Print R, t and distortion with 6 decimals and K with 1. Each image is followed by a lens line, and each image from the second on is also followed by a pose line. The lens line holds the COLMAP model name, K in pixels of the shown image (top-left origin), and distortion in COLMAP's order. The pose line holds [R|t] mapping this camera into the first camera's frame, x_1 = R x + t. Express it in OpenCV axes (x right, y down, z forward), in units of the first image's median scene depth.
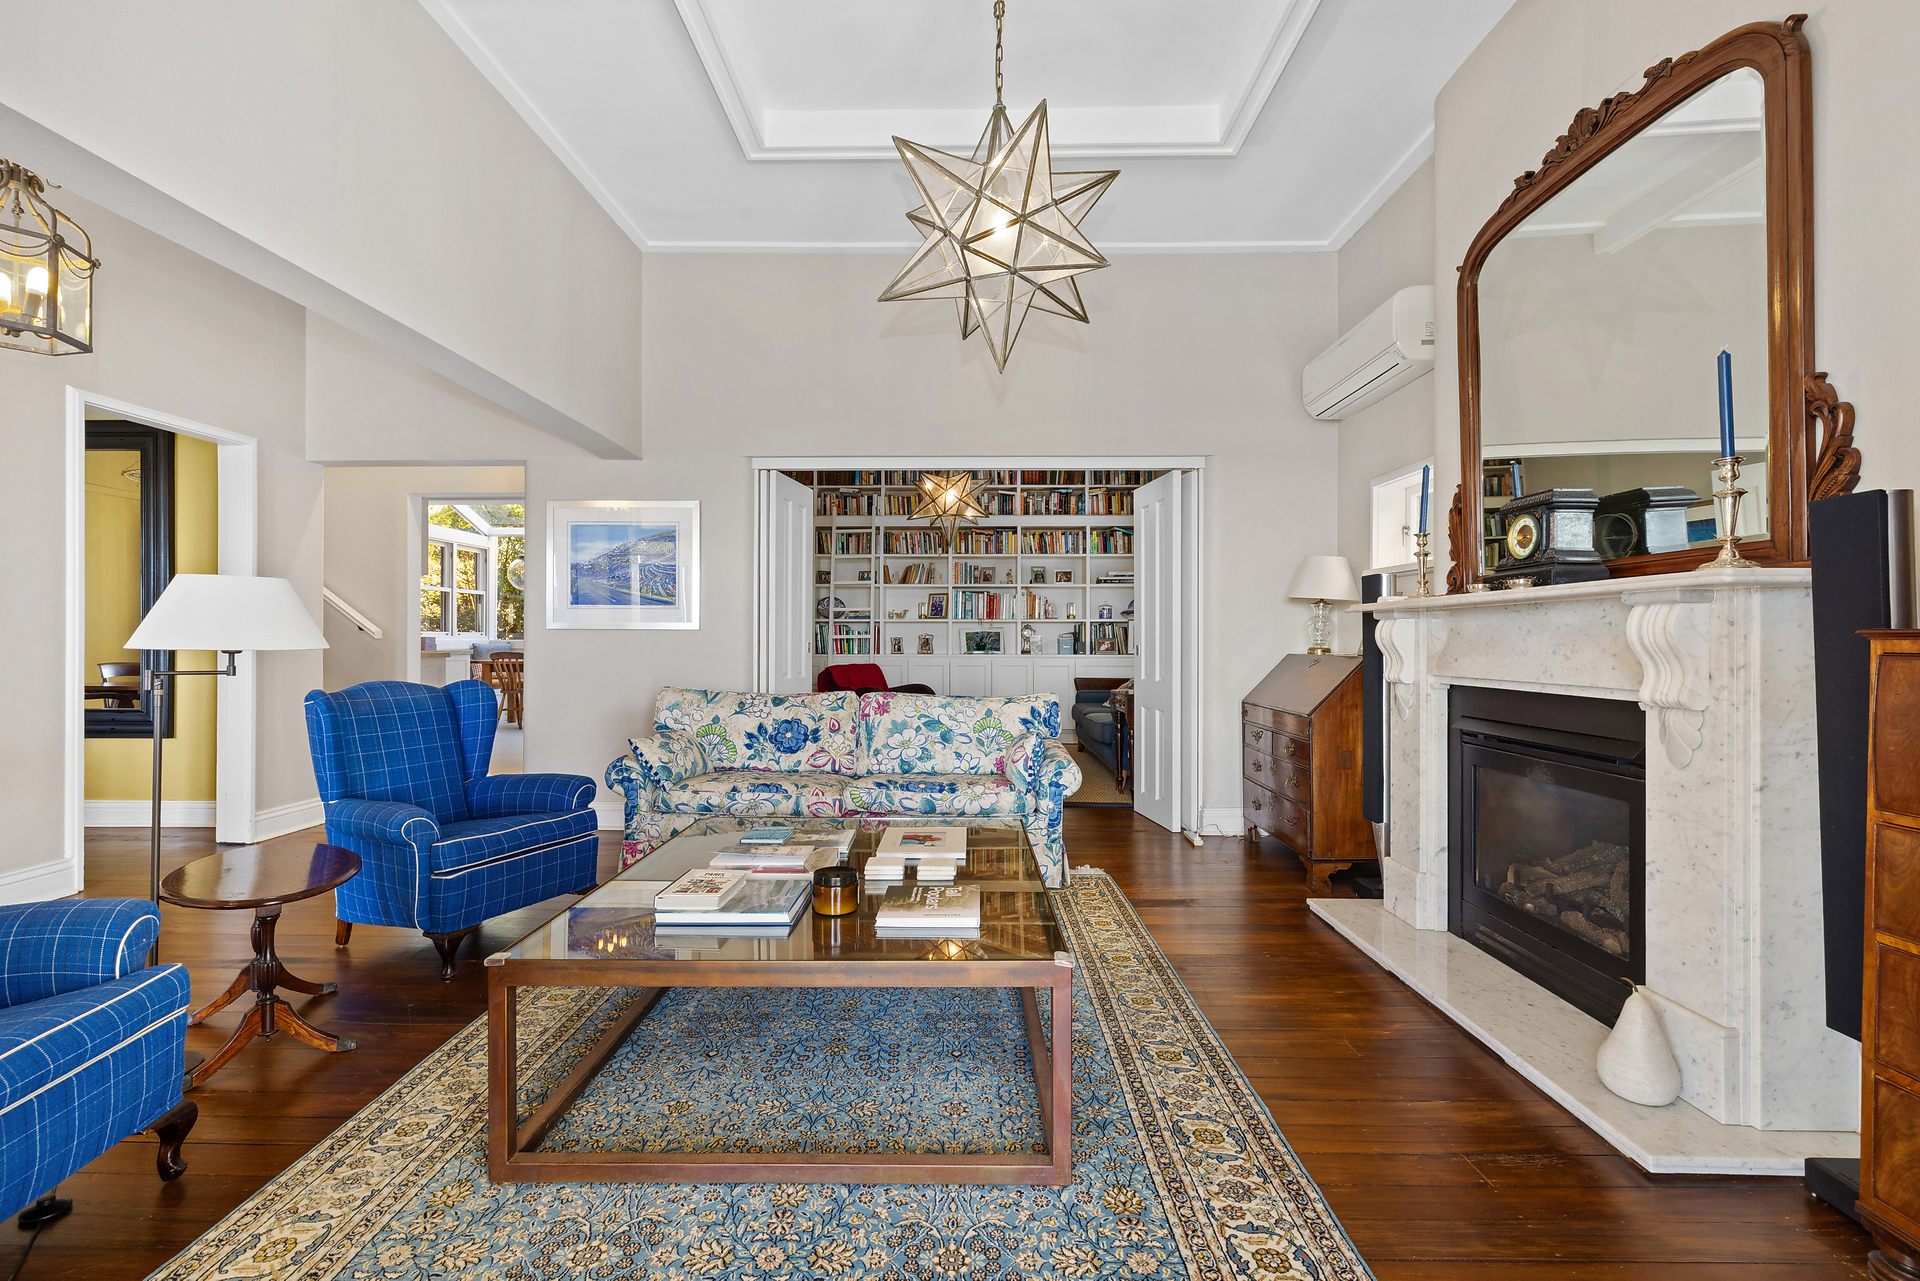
lens RADIAL K [[804.4, 0, 958.1], [0, 804.4, 638.8], [0, 0, 1]] dist [0.000152, 0.000009]
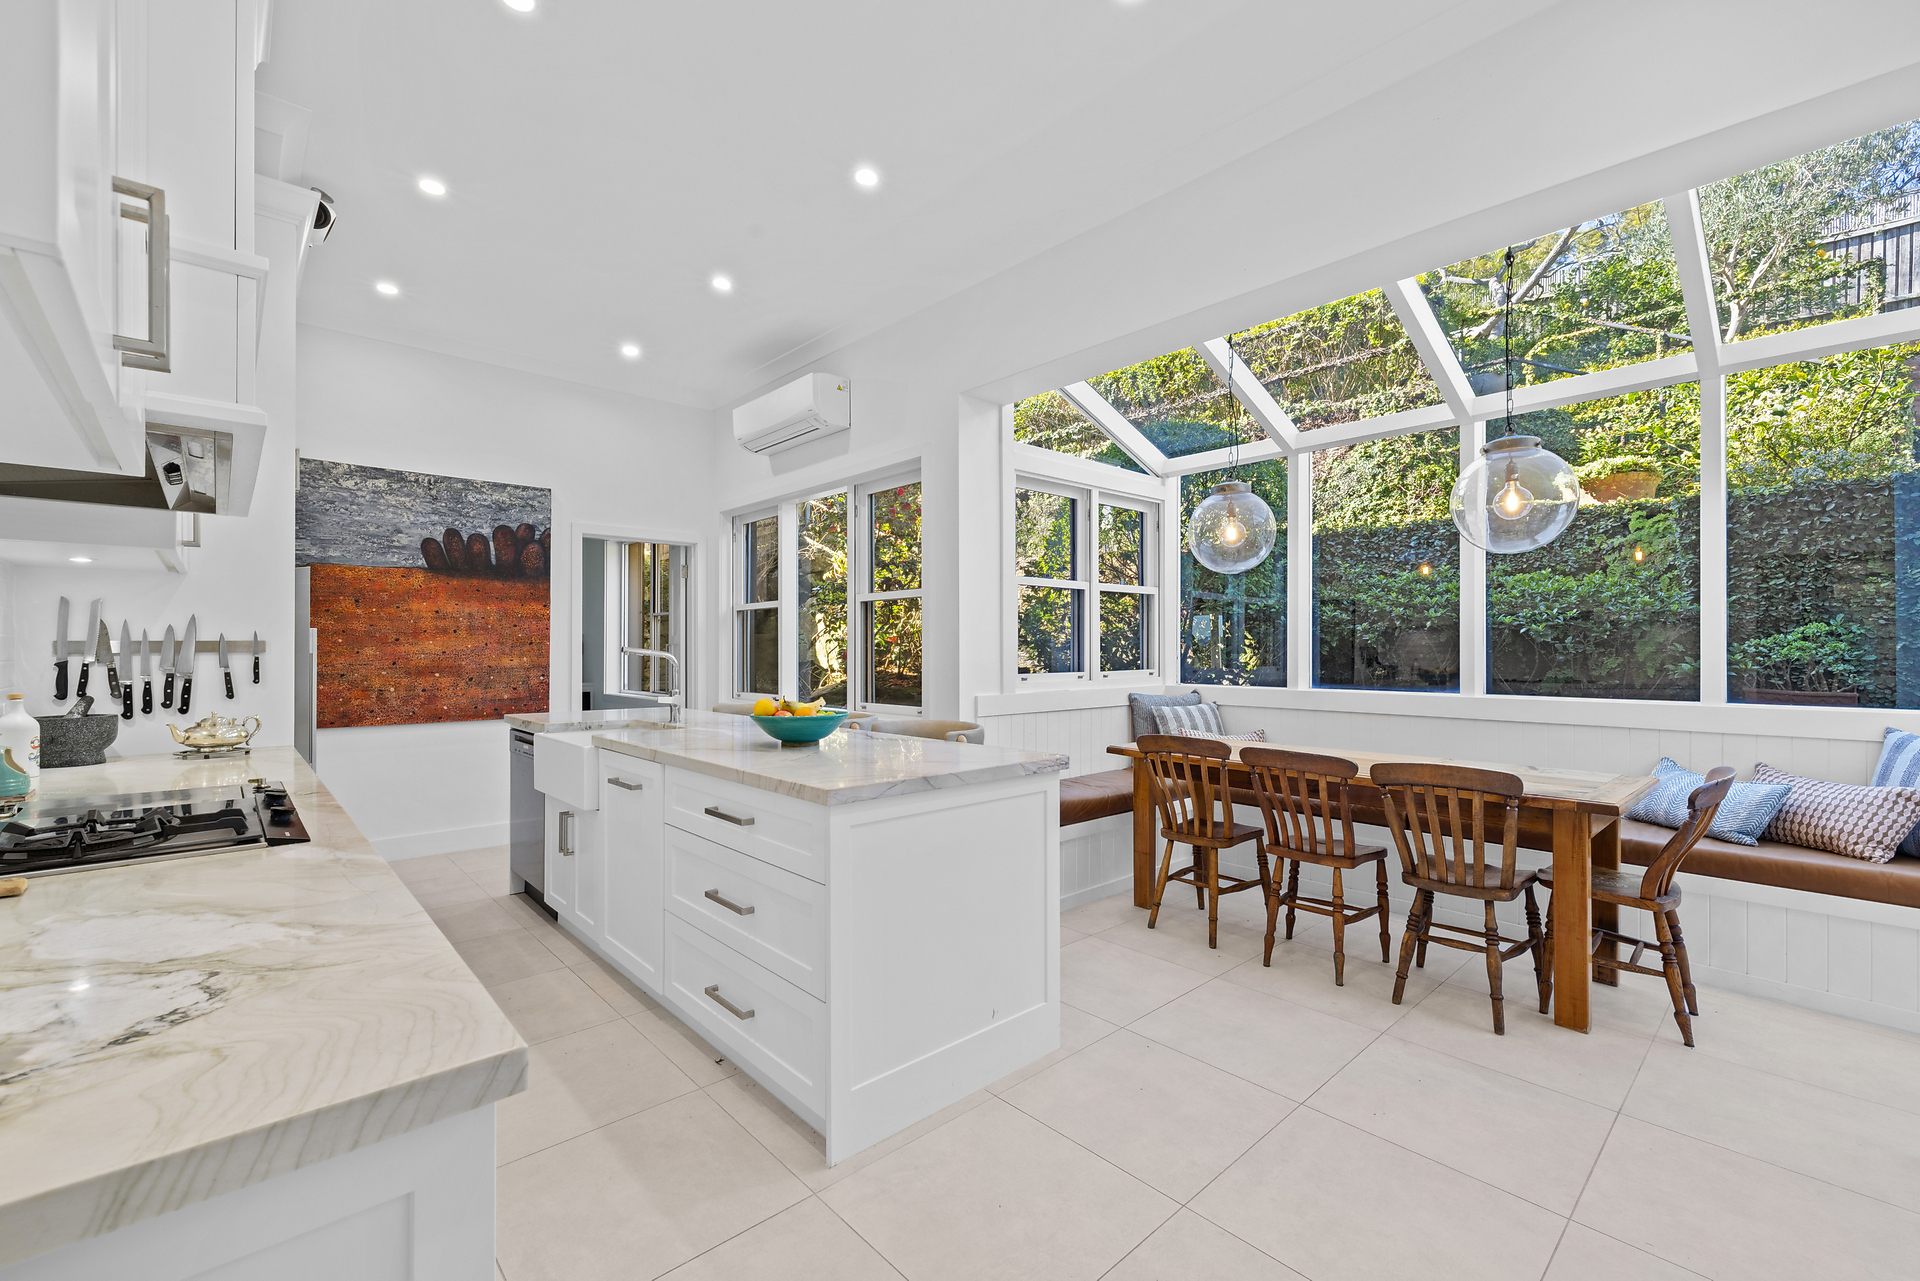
lens RADIAL K [[804.4, 0, 960.7], [0, 804.4, 644.1], [0, 0, 1]] dist [0.000152, 0.000009]
pose [[0.684628, -0.003939, -0.728882, -0.297619], [0.002161, 0.999992, -0.003373, -0.021052], [0.728889, 0.000734, 0.684631, 0.555679]]
